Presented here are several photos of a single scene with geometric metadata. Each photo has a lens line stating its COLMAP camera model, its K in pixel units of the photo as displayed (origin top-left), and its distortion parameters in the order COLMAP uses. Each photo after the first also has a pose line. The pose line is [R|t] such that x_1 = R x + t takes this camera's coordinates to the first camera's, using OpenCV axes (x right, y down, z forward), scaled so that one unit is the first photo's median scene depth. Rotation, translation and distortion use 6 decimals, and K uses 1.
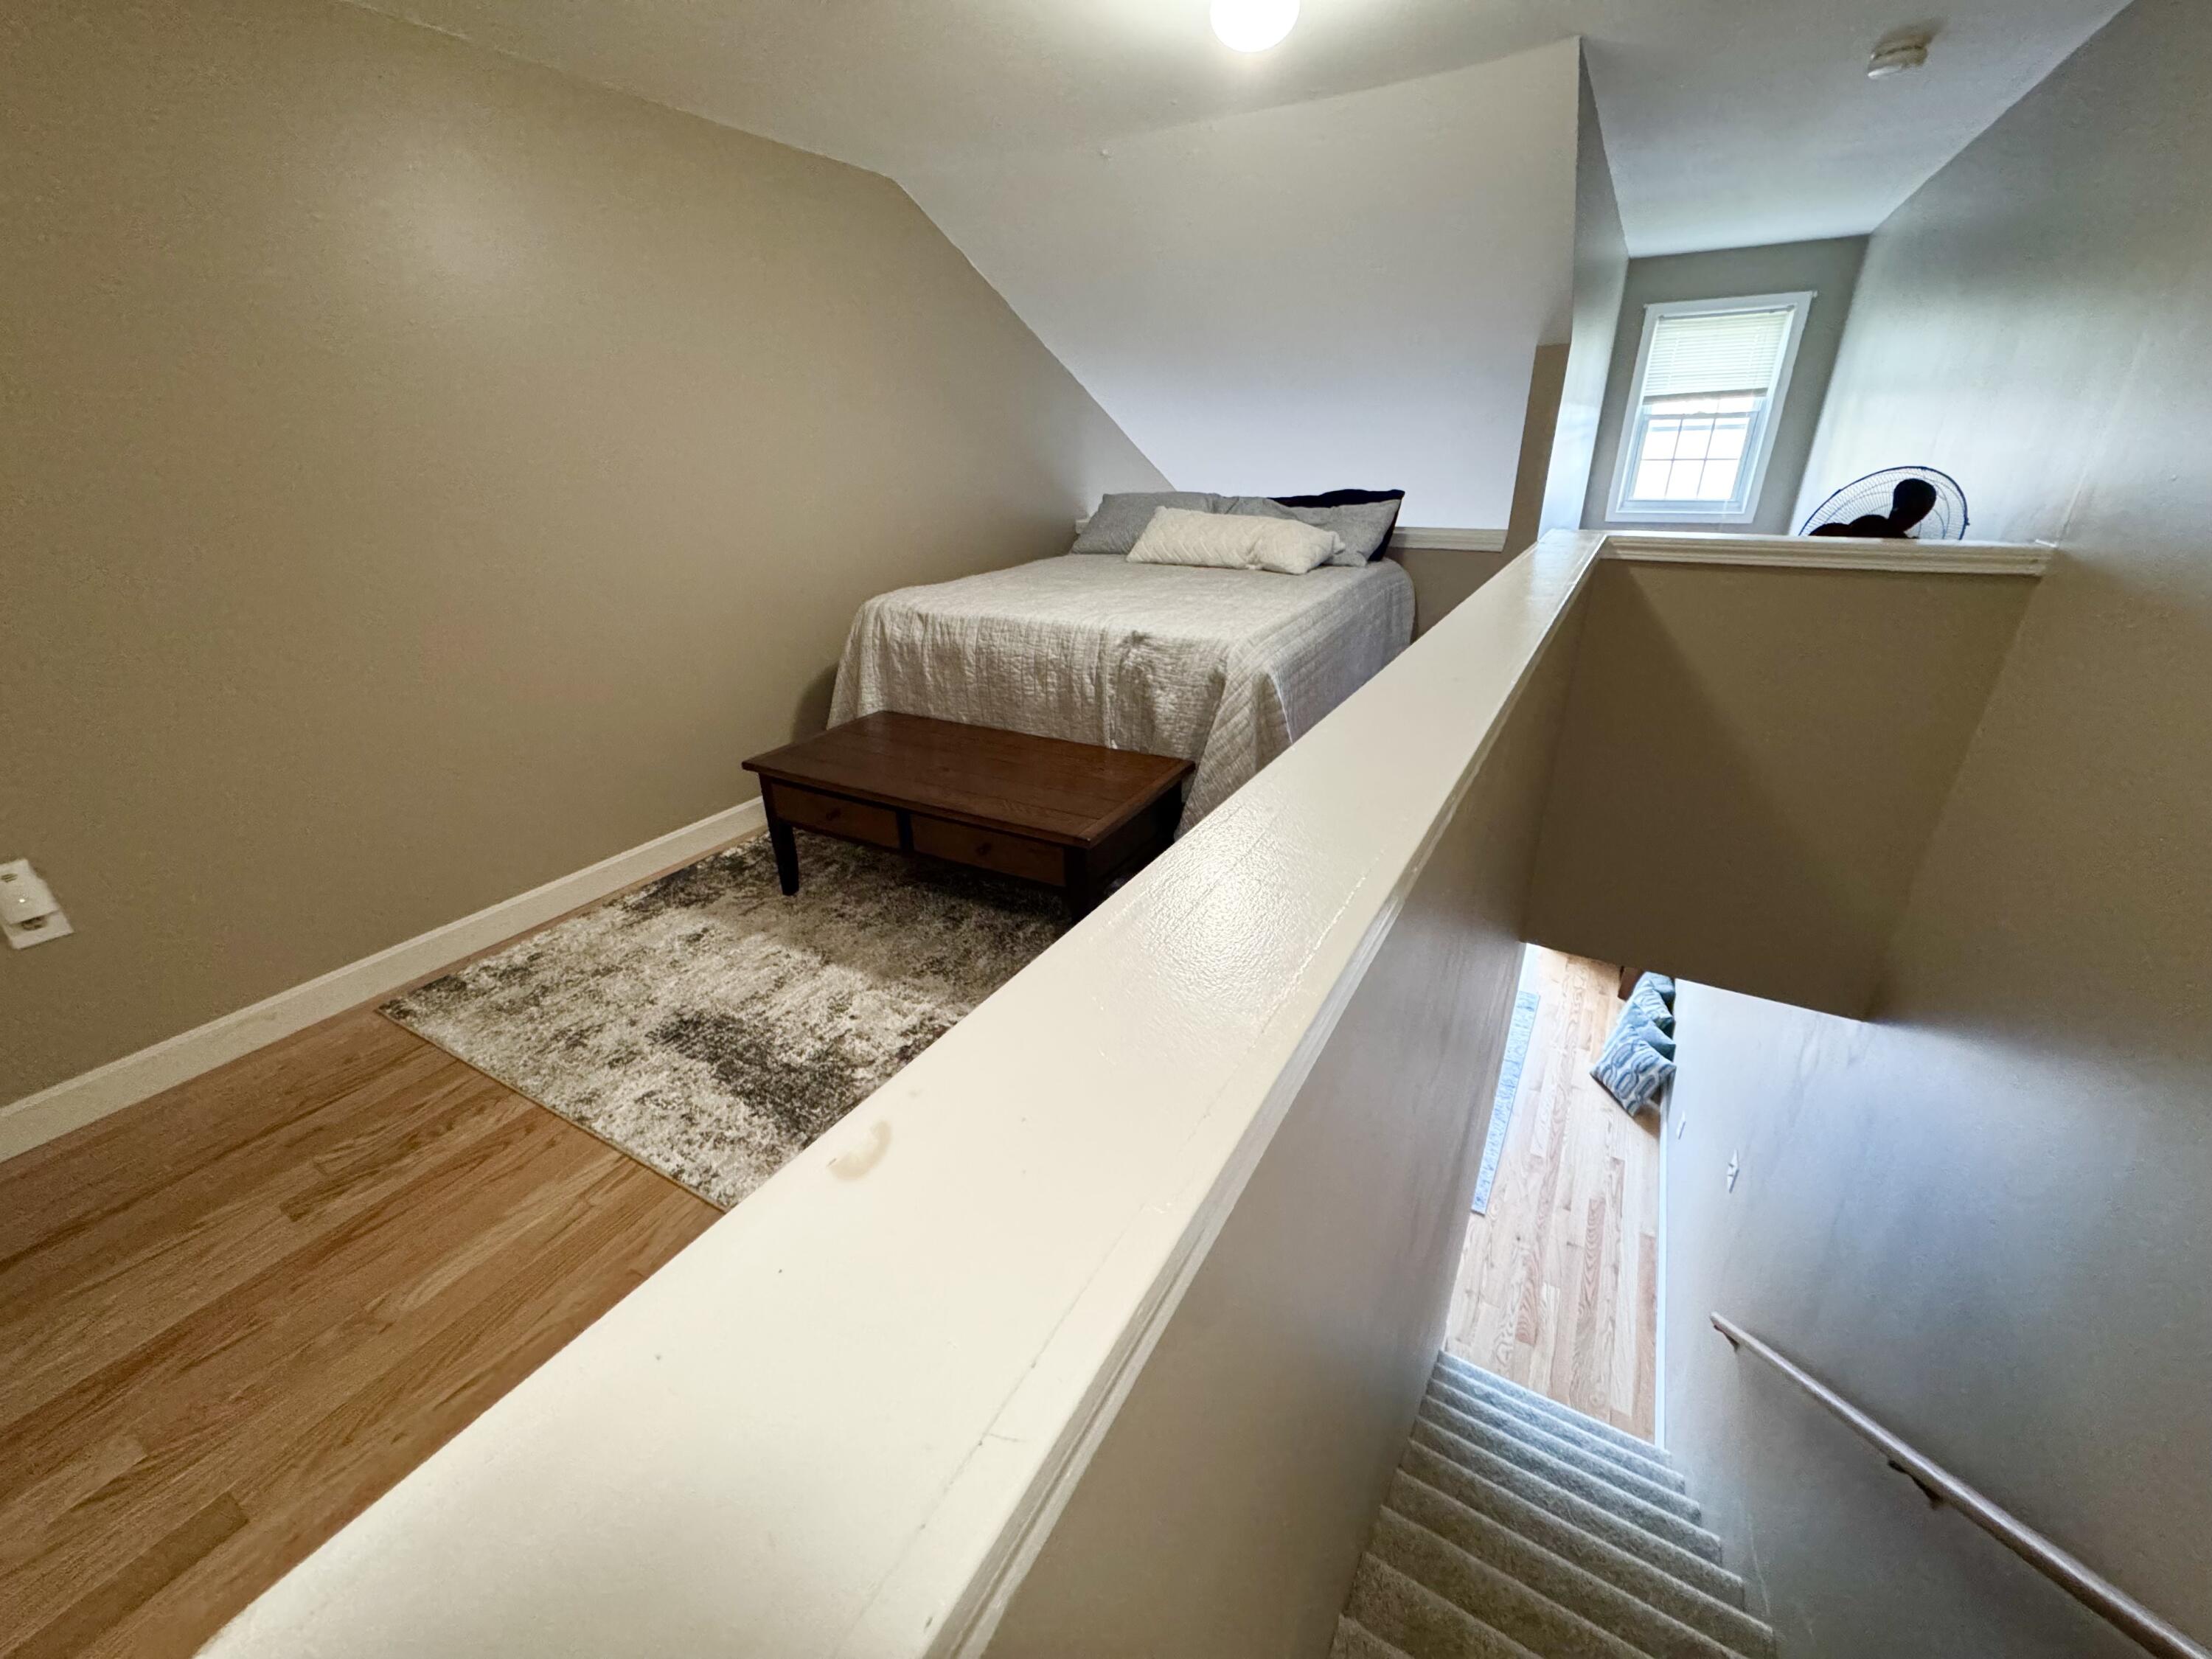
lens RADIAL K [[880.5, 0, 1106.0], [0, 880.5, 829.5], [0, 0, 1]] dist [-0.002241, -0.000987]
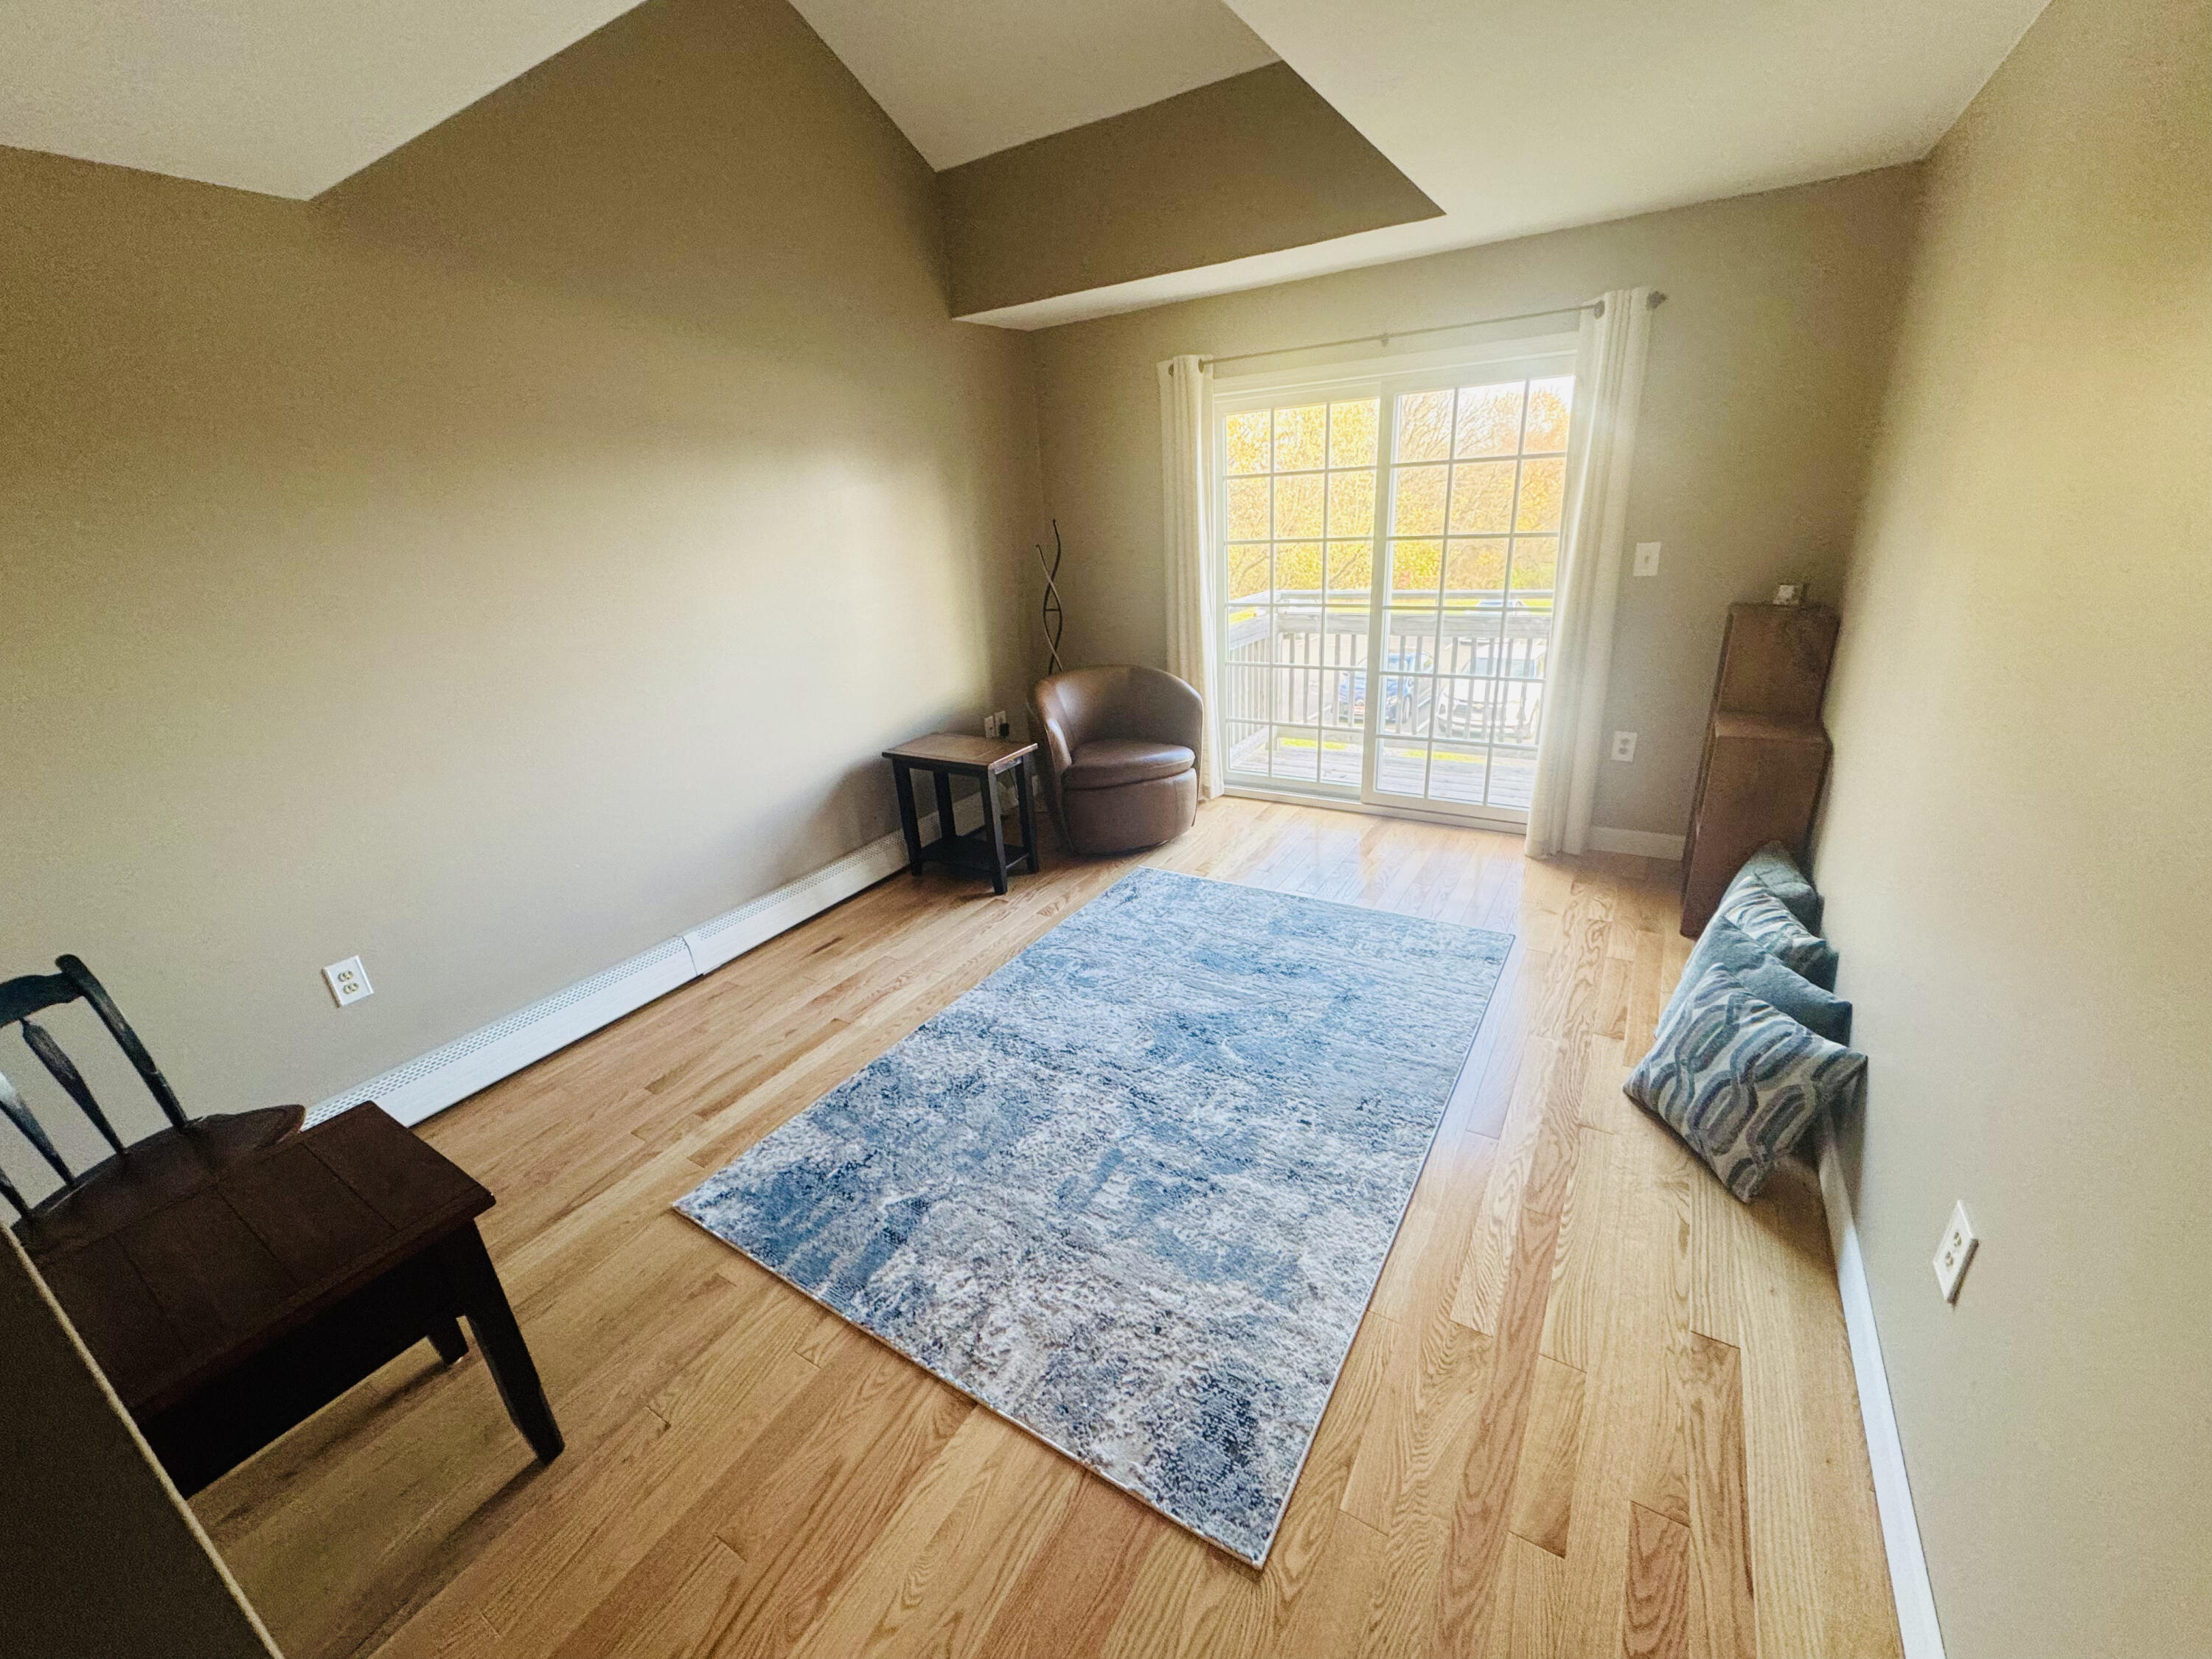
lens RADIAL K [[880.5, 0, 1106.0], [0, 880.5, 829.5], [0, 0, 1]] dist [-0.002241, -0.000987]
pose [[0.999032, -0.025165, -0.036069, 0.348977], [0.023043, 0.998046, -0.058081, 0.185805], [0.037460, 0.057194, 0.997660, 0.614560]]
